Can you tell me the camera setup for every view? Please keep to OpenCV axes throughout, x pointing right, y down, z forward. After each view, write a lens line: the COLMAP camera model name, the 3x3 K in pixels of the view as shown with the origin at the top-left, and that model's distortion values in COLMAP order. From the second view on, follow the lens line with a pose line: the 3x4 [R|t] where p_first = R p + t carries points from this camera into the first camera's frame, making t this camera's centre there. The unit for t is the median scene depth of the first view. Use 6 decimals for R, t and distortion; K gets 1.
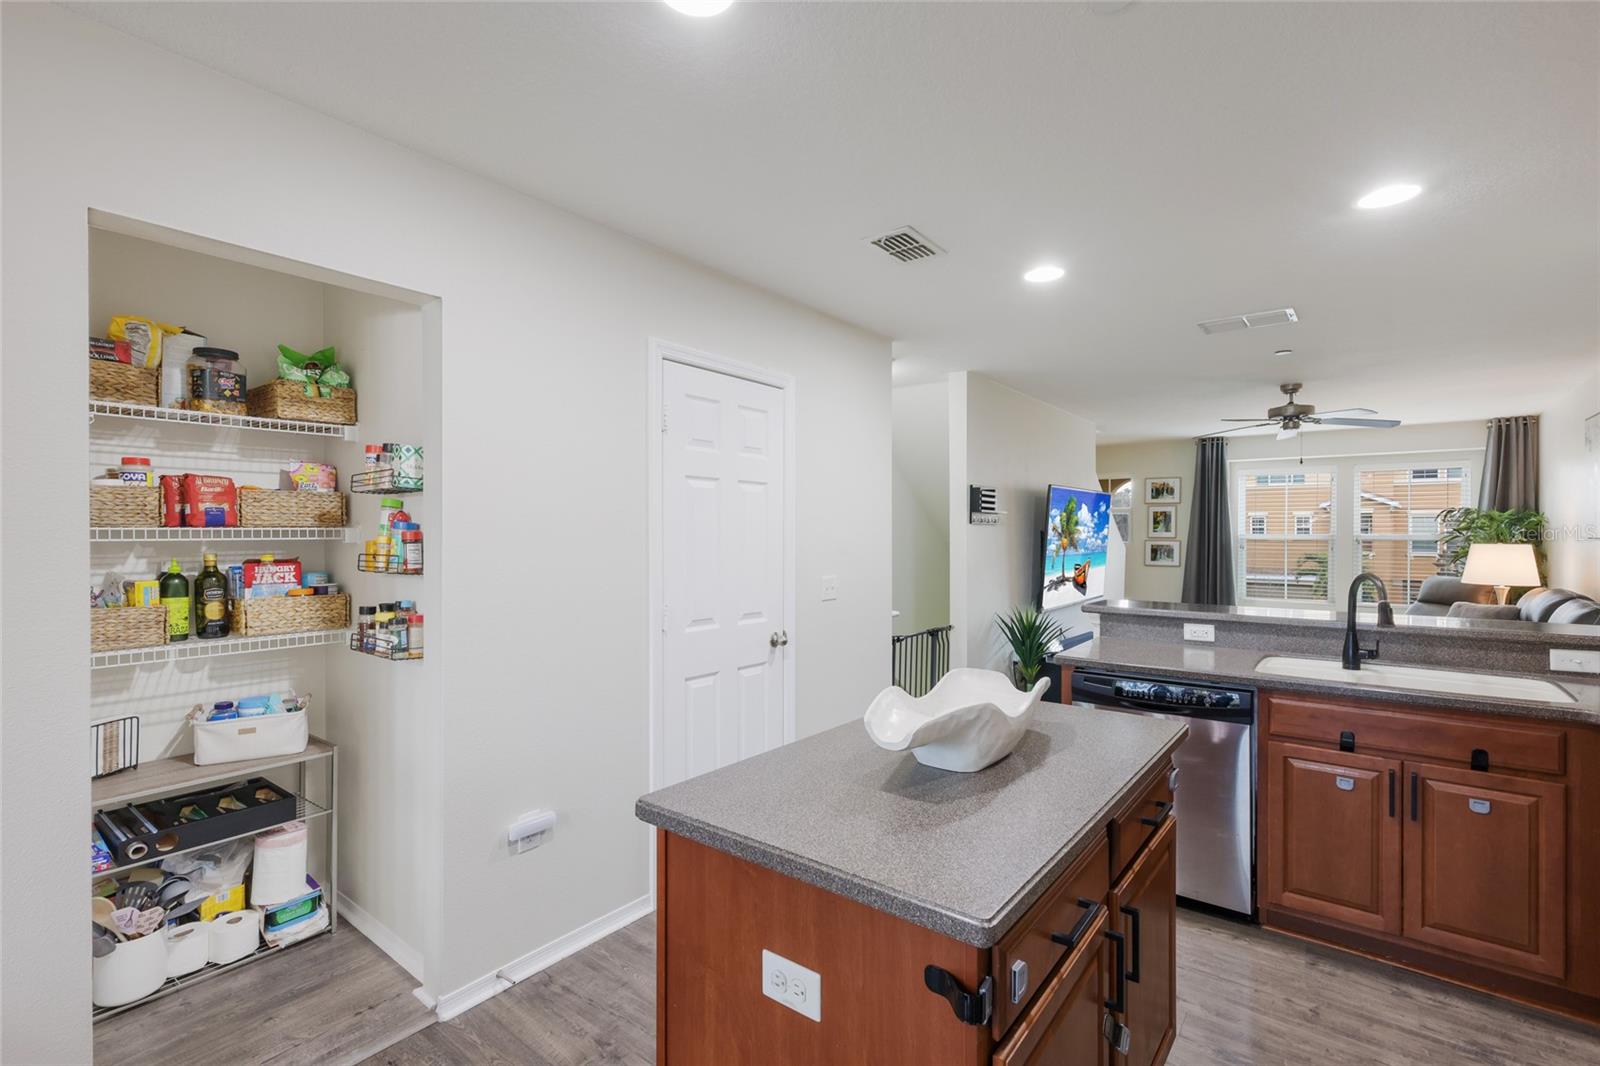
lens RADIAL K [[730.1, 0, 796.8], [0, 730.1, 532.7], [0, 0, 1]] dist [0.008294, 0.000408]
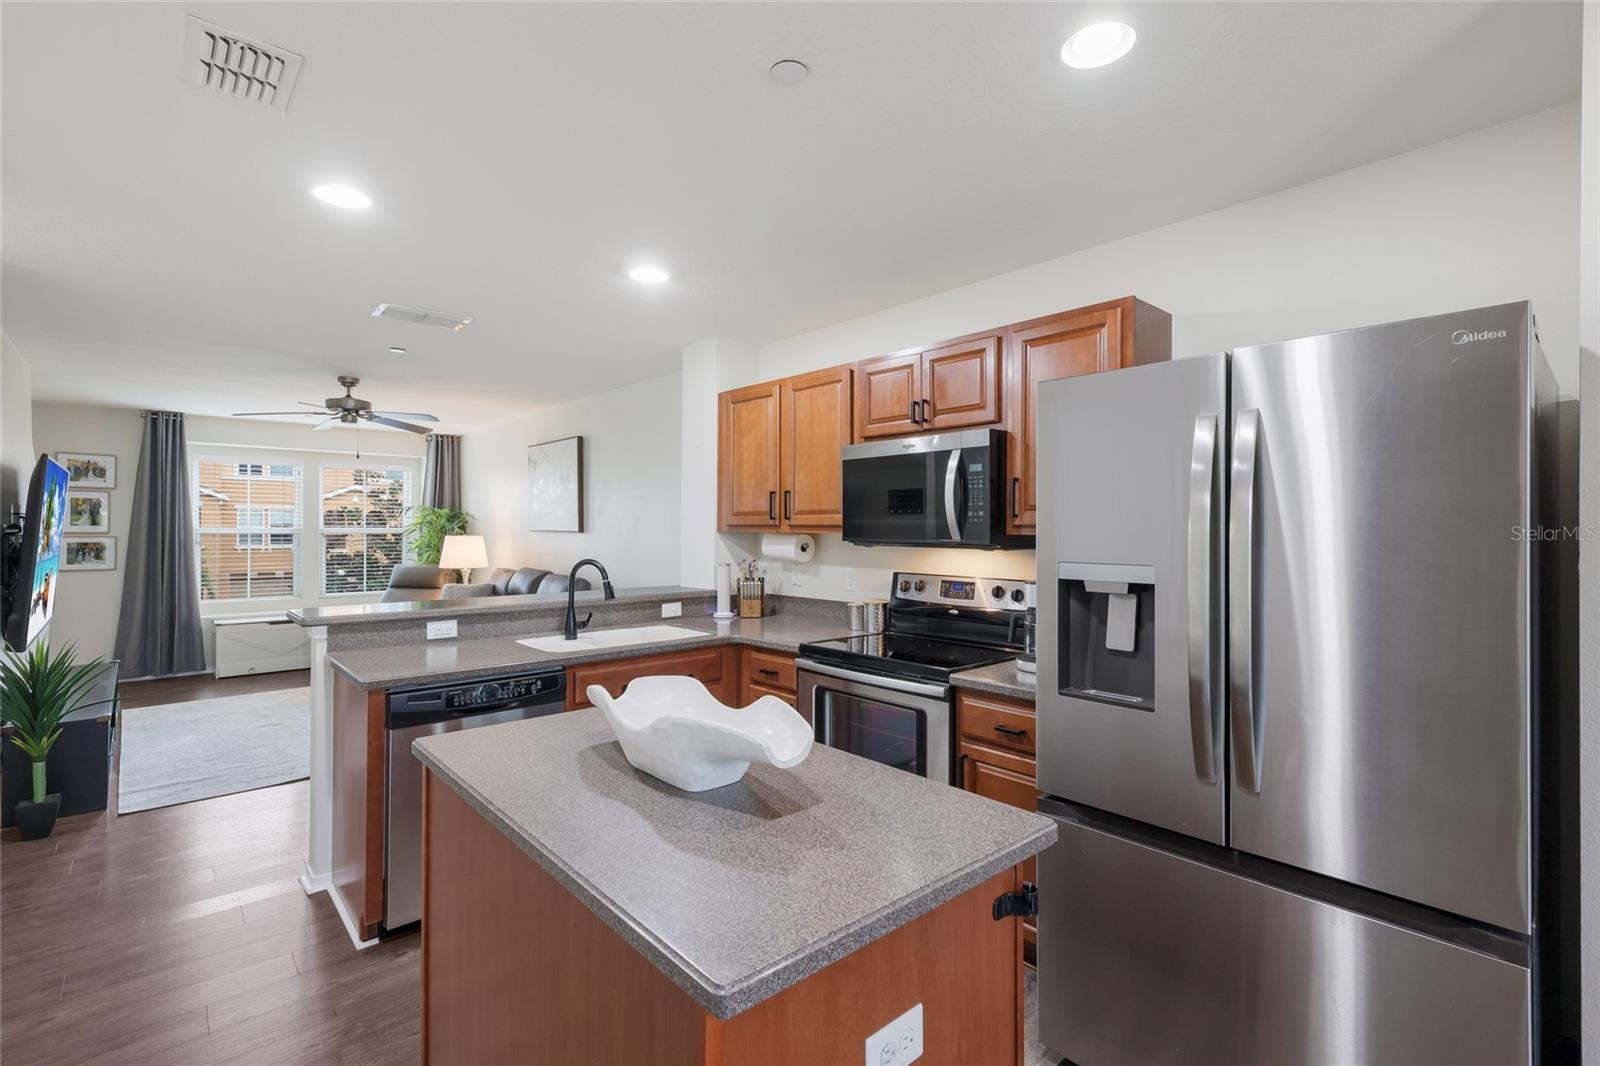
lens RADIAL K [[730.1, 0, 813.8], [0, 730.1, 522.3], [0, 0, 1]] dist [0.008294, 0.000408]
pose [[0.176963, 0.005944, 0.984200, -0.191923], [-0.001018, 0.999982, -0.005856, -0.000778], [-0.984217, 0.000034, 0.176966, 0.202810]]
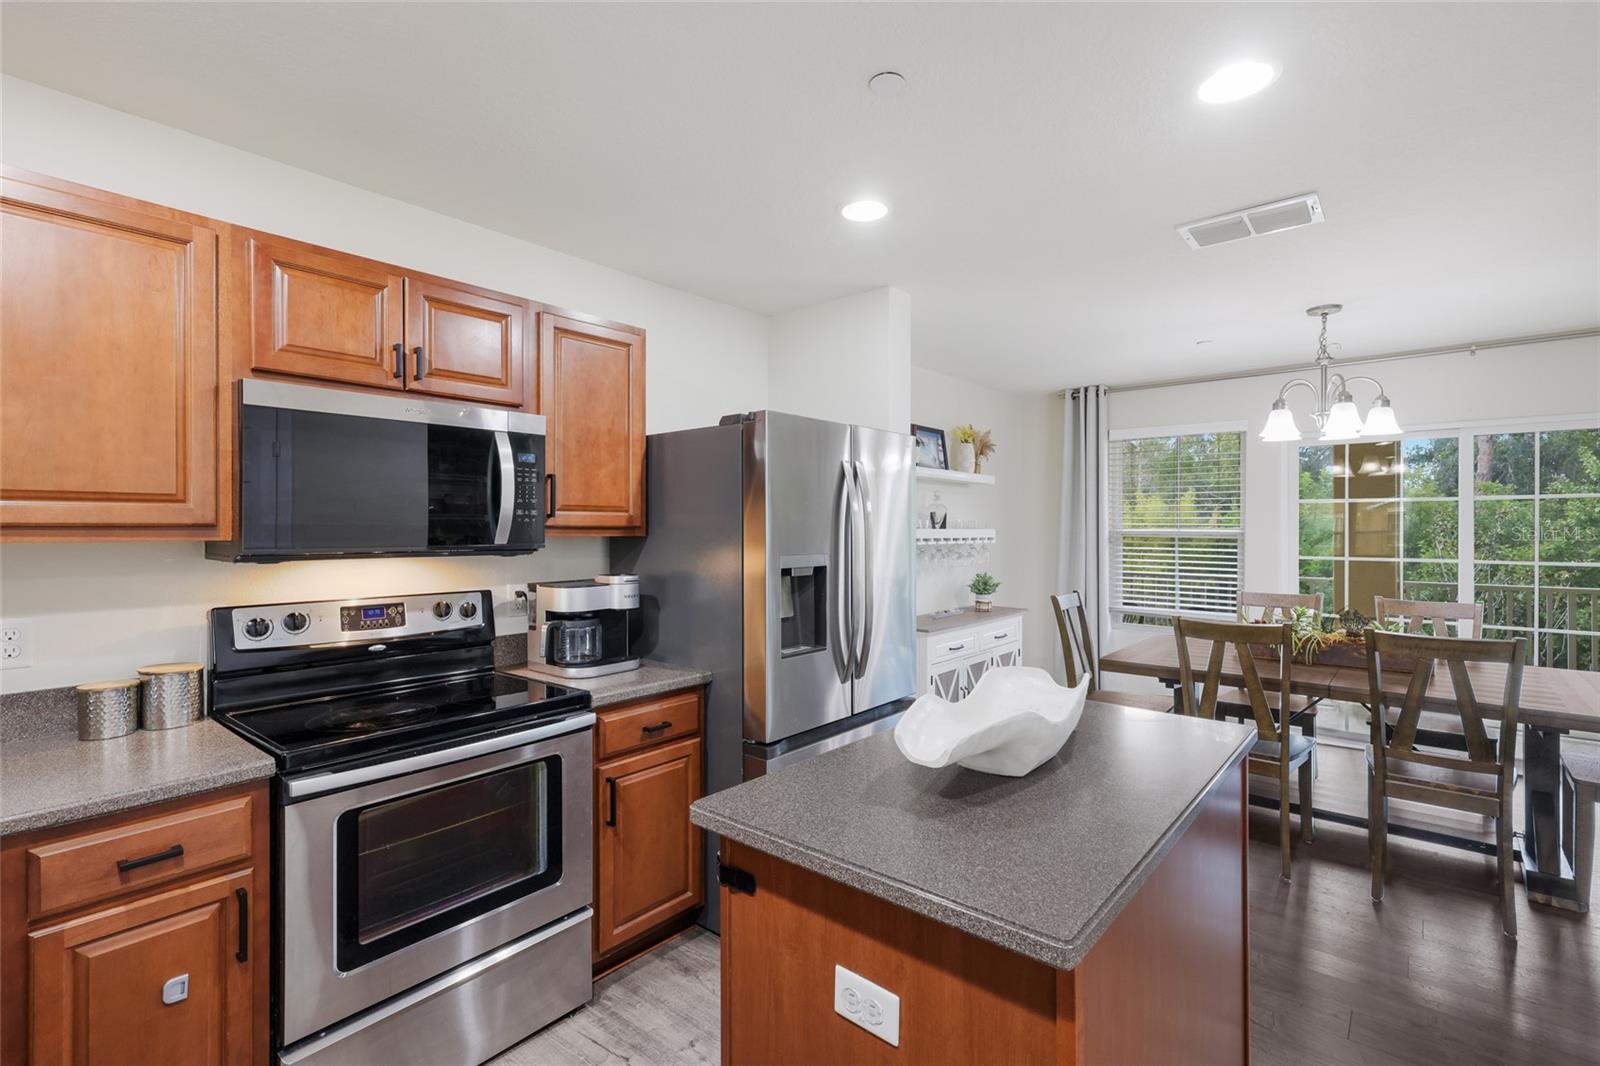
lens RADIAL K [[730.1, 0, 795.2], [0, 730.1, 528.2], [0, 0, 1]] dist [0.008294, 0.000408]
pose [[-0.999022, -0.002131, 0.044168, 0.140792], [-0.002114, 0.999998, 0.000437, -0.001309], [-0.044168, 0.000343, -0.999024, 0.591705]]
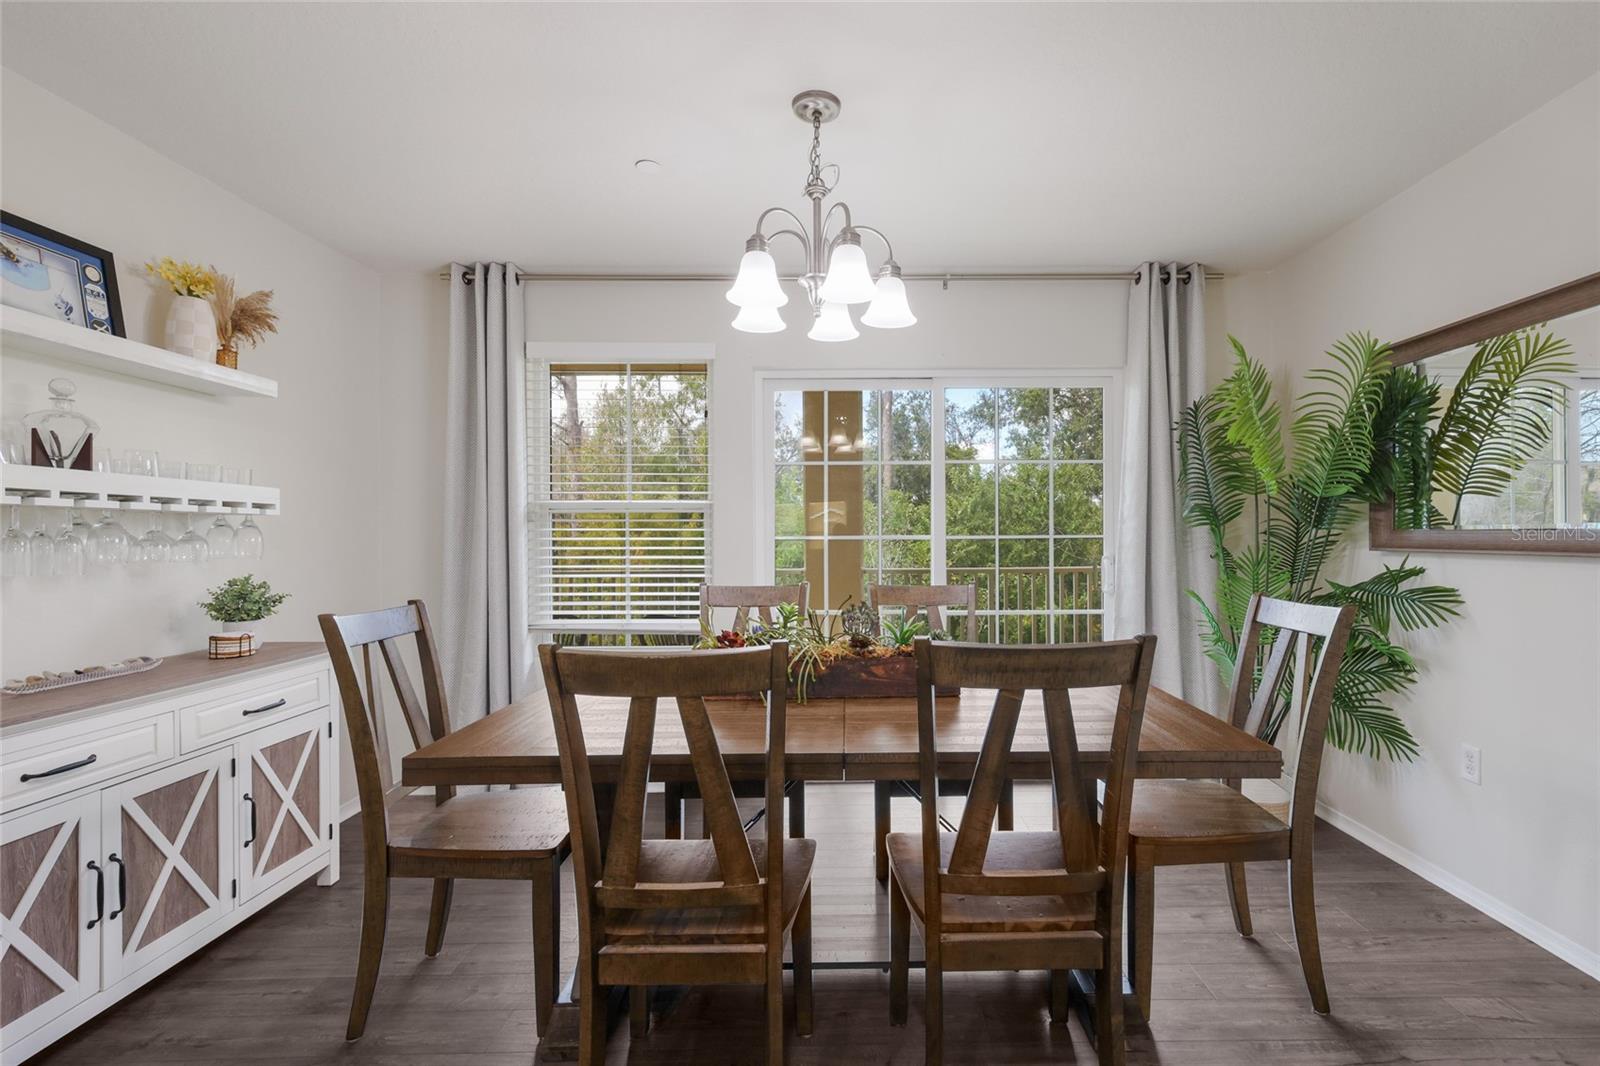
lens RADIAL K [[748.5, 0, 853.6], [0, 748.5, 535.0], [0, 0, 1]] dist [0.005179, 0.000199]
pose [[-0.778073, -0.000556, -0.628174, -0.063234], [0.003752, 0.999978, -0.005532, 0.035207], [0.628163, -0.006661, -0.778053, 0.242188]]
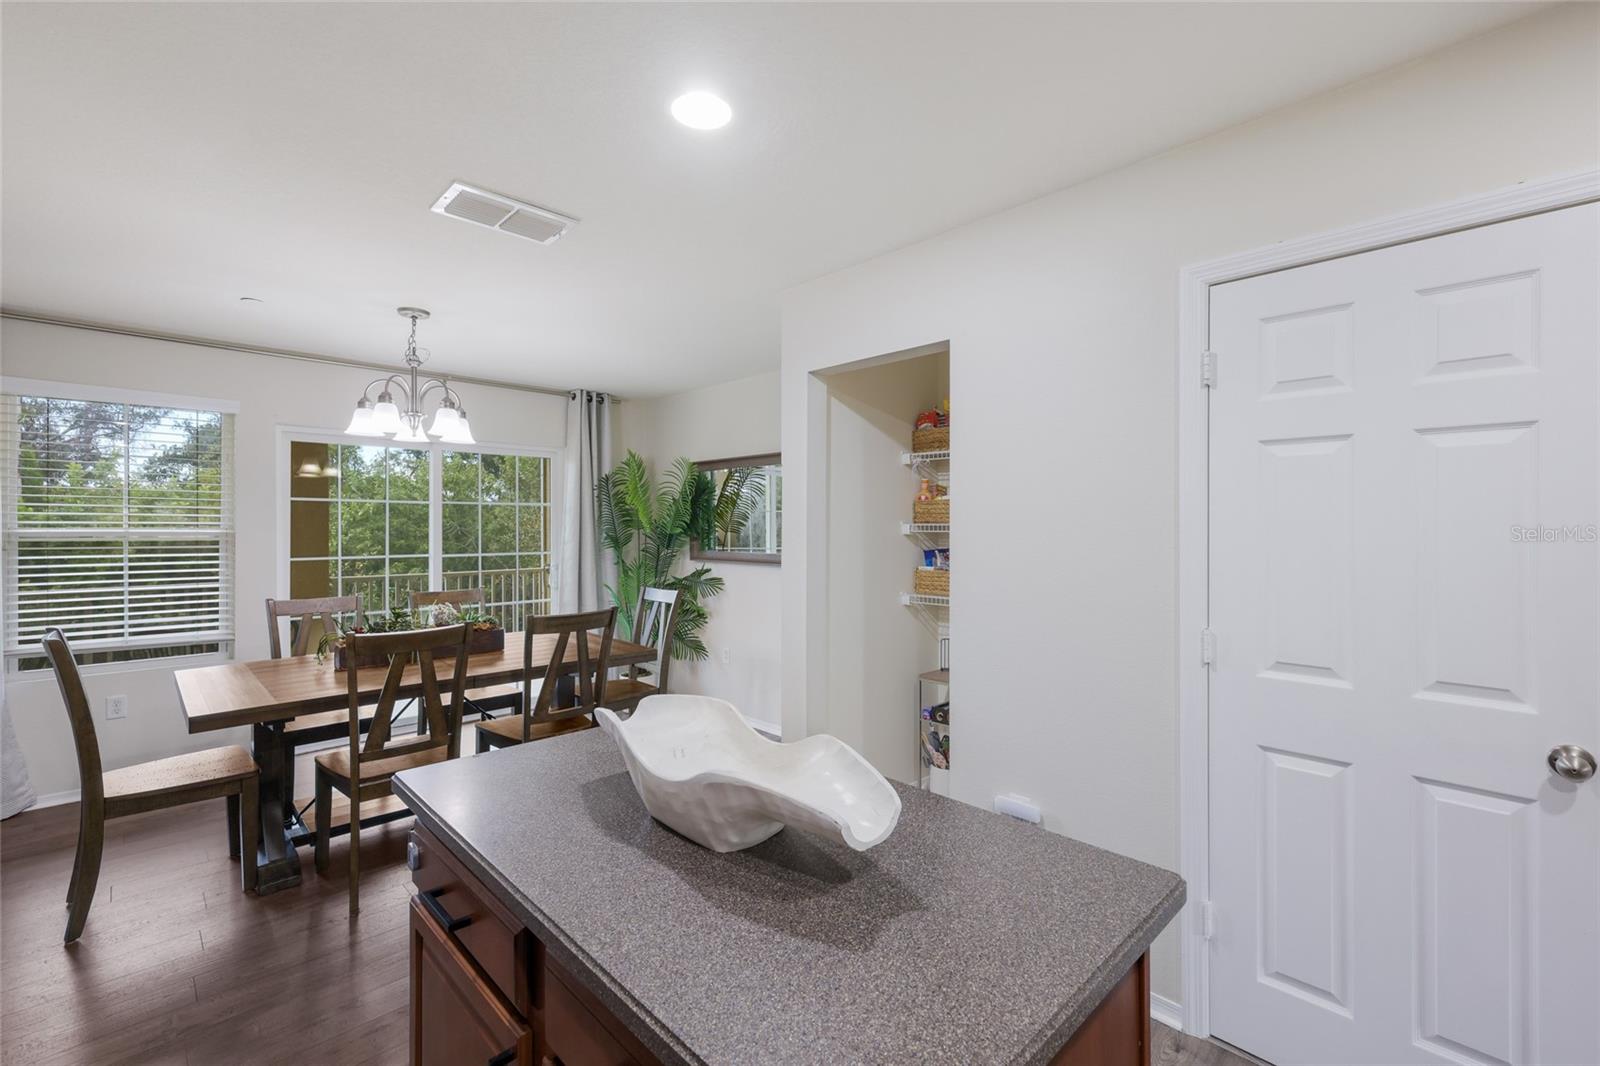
lens RADIAL K [[691.9, 0, 809.9], [0, 691.9, 527.3], [0, 0, 1]] dist [0.003489, 0.000155]
pose [[-0.126635, -0.002155, -0.991947, 0.277801], [0.002571, 0.999994, -0.002501, 0.000387], [0.991946, -0.002867, -0.126629, 0.353596]]
